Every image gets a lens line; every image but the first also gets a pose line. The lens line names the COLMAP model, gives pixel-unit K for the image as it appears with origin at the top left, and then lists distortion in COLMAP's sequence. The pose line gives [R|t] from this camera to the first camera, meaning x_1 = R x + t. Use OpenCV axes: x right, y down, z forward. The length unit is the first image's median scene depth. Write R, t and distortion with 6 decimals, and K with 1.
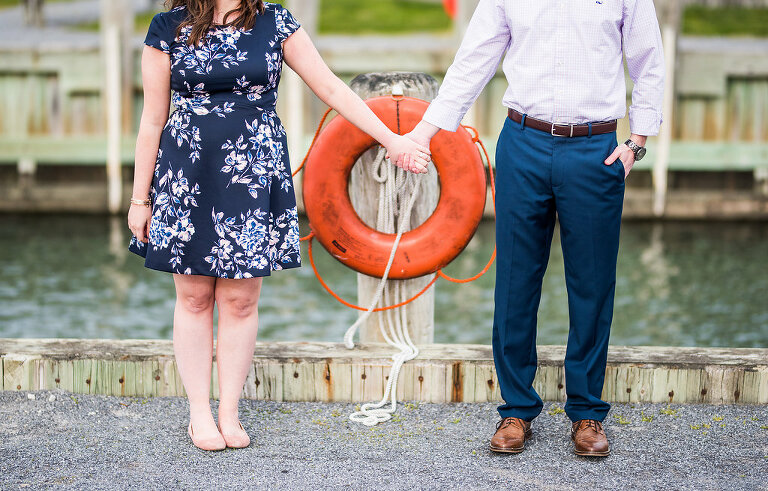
lens RADIAL K [[2258.6, 0, 386.8], [0, 2258.6, 244.9], [0, 0, 1]] dist [0.047849, 0.000000]
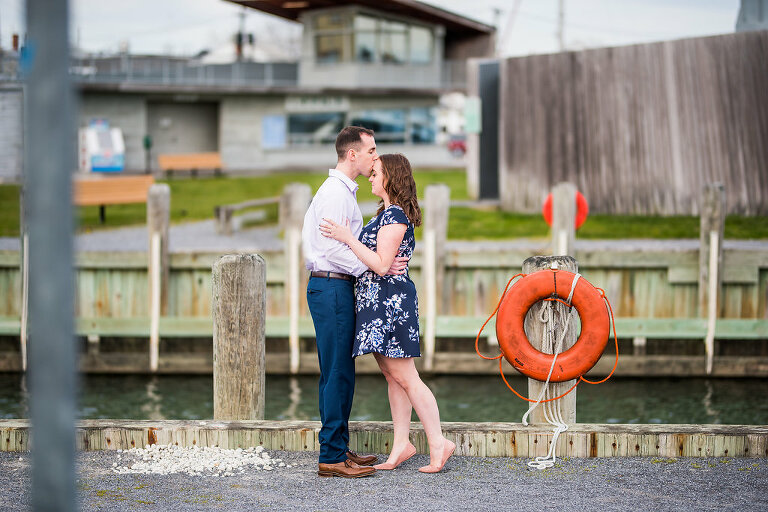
lens RADIAL K [[1882.8, 0, 382.2], [0, 1882.8, 259.5], [0, 0, 1]] dist [-0.012574, 0.000000]
pose [[0.998750, -0.005933, -0.049621, -0.051865], [0.001767, 0.996499, -0.083586, 0.040161], [0.049944, 0.083394, 0.995264, -0.360758]]
